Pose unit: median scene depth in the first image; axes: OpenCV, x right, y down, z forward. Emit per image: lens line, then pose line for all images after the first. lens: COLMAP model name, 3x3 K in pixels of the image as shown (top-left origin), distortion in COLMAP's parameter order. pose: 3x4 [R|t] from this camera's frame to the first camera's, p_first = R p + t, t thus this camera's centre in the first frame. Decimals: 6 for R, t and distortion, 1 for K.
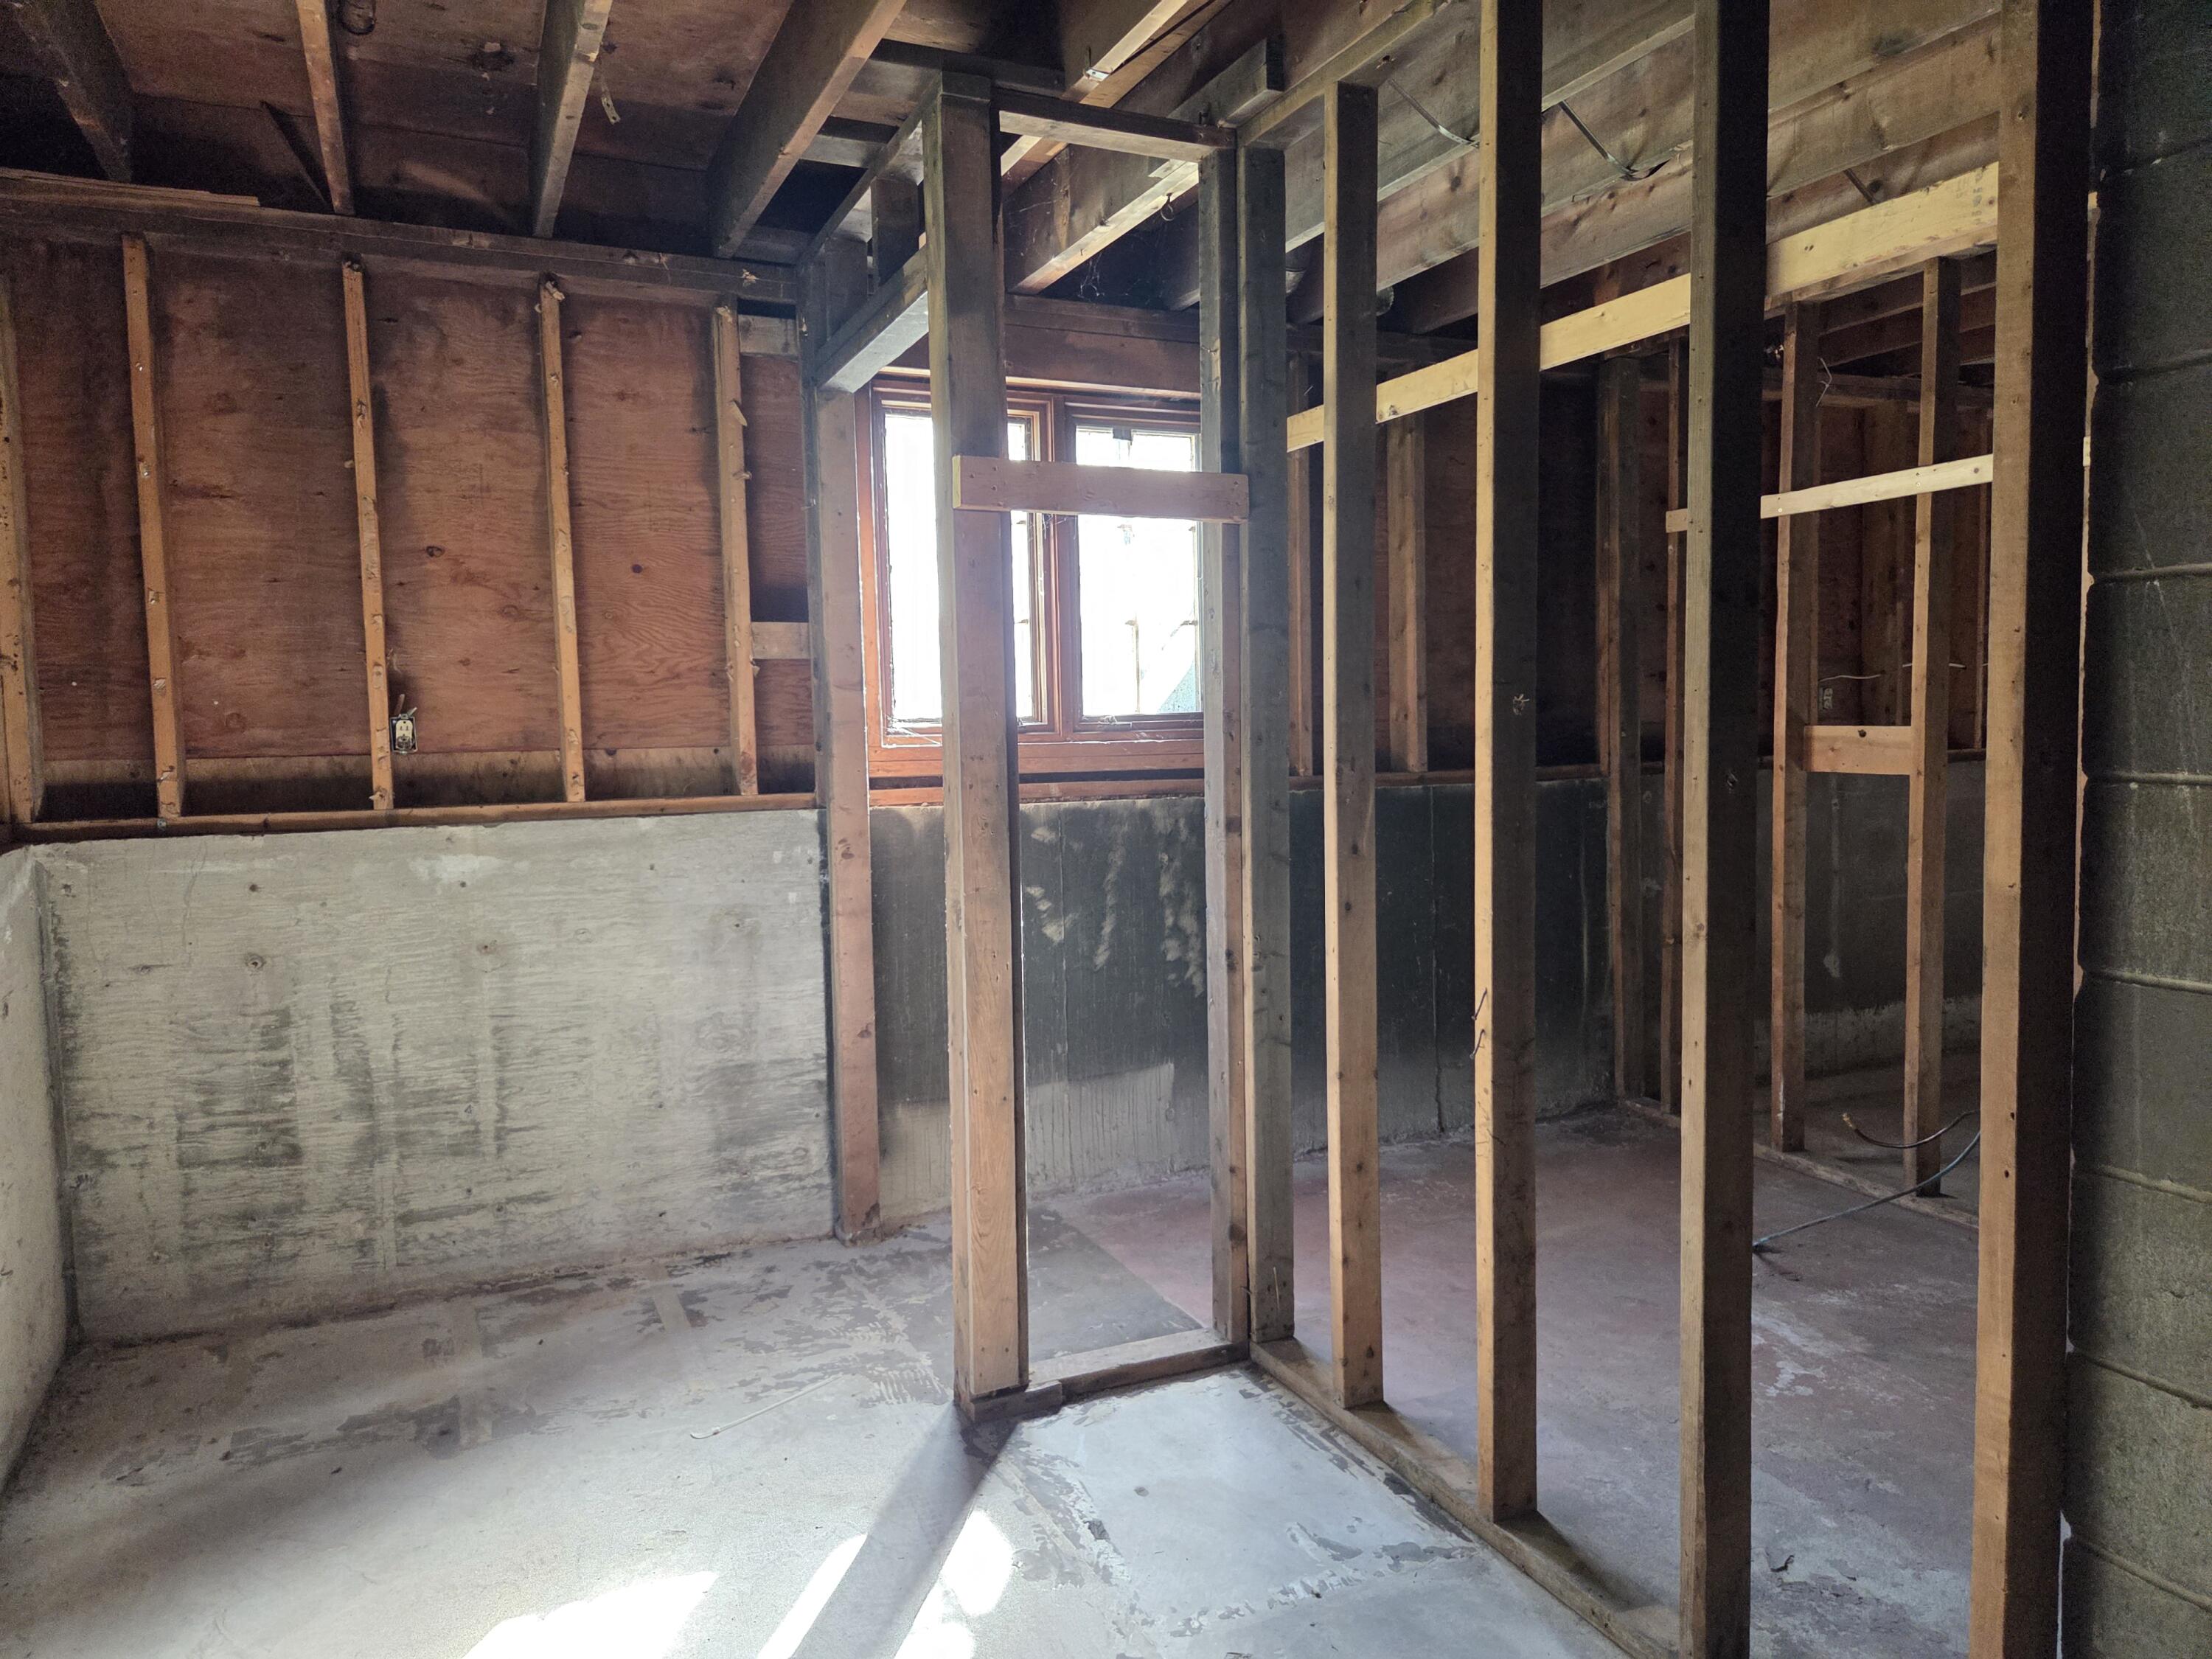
lens RADIAL K [[1483.8, 0, 1106.0], [0, 1483.8, 829.5], [0, 0, 1]] dist [0.076005, -0.067680]
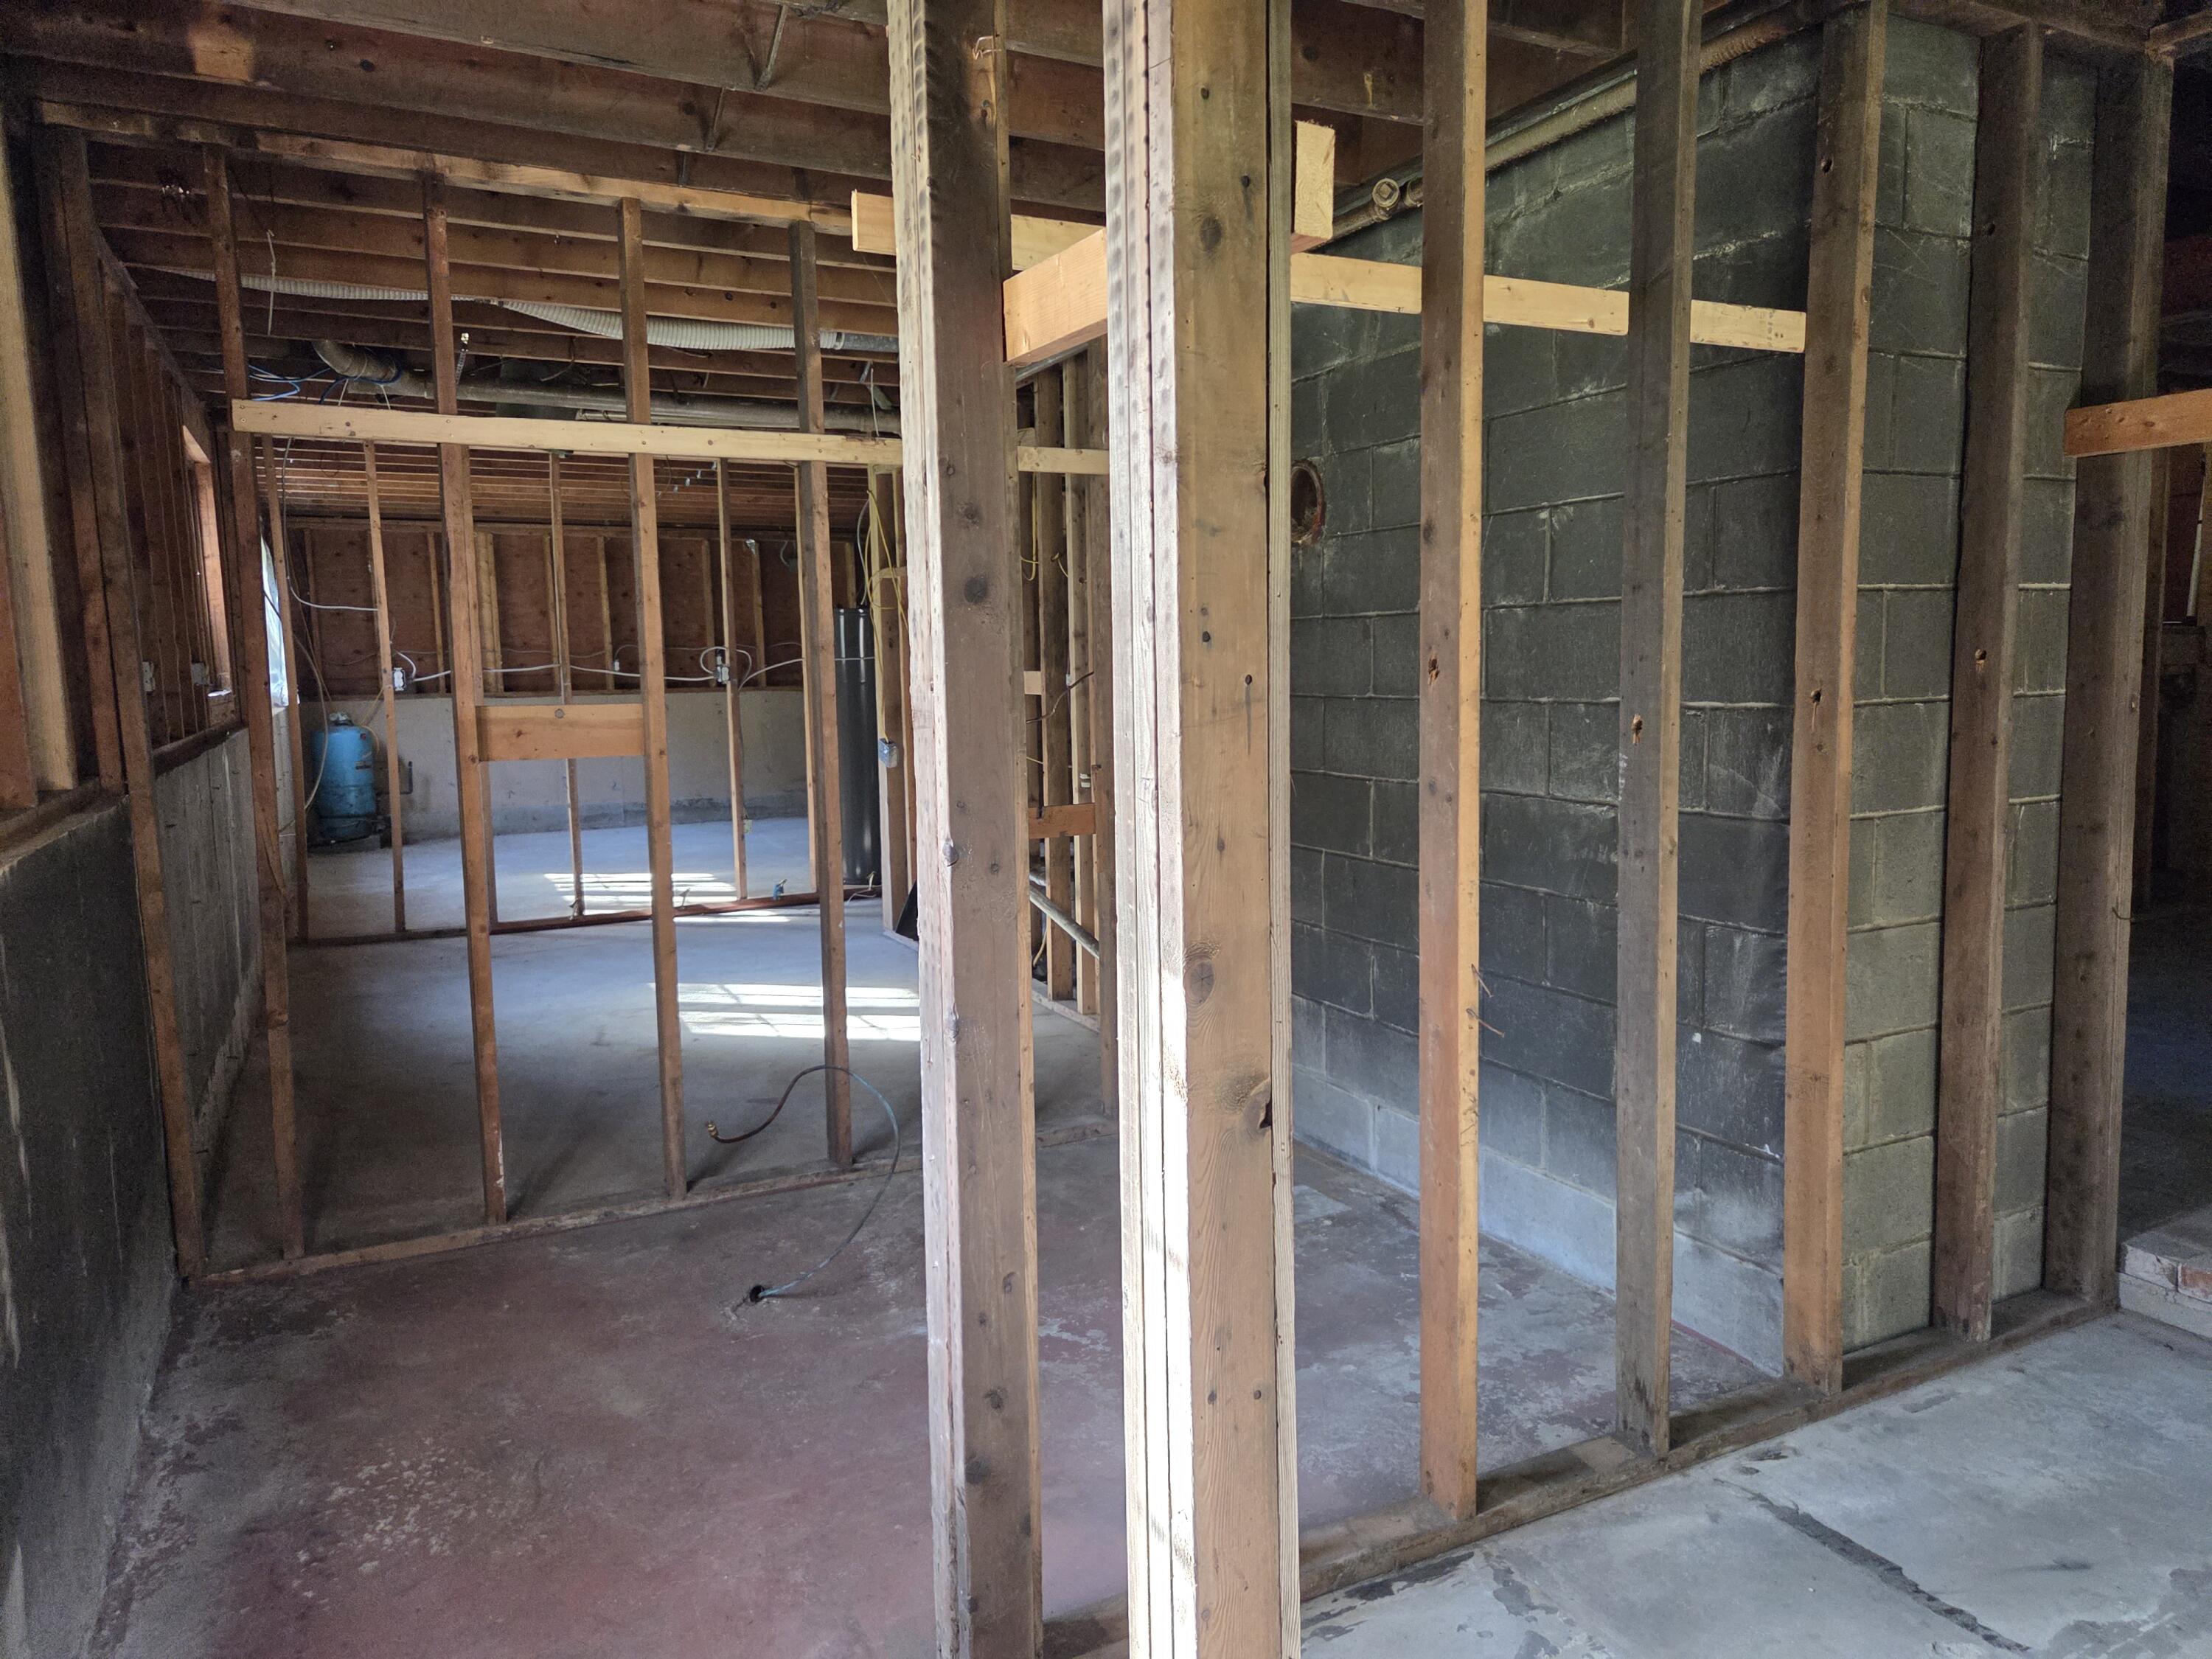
lens RADIAL K [[1483.8, 0, 1106.0], [0, 1483.8, 829.5], [0, 0, 1]] dist [0.076005, -0.067680]
pose [[-0.034016, -0.108456, 0.993519, -0.556338], [0.100425, 0.988692, 0.111368, -0.090950], [-0.994363, 0.103562, -0.022739, 1.044688]]
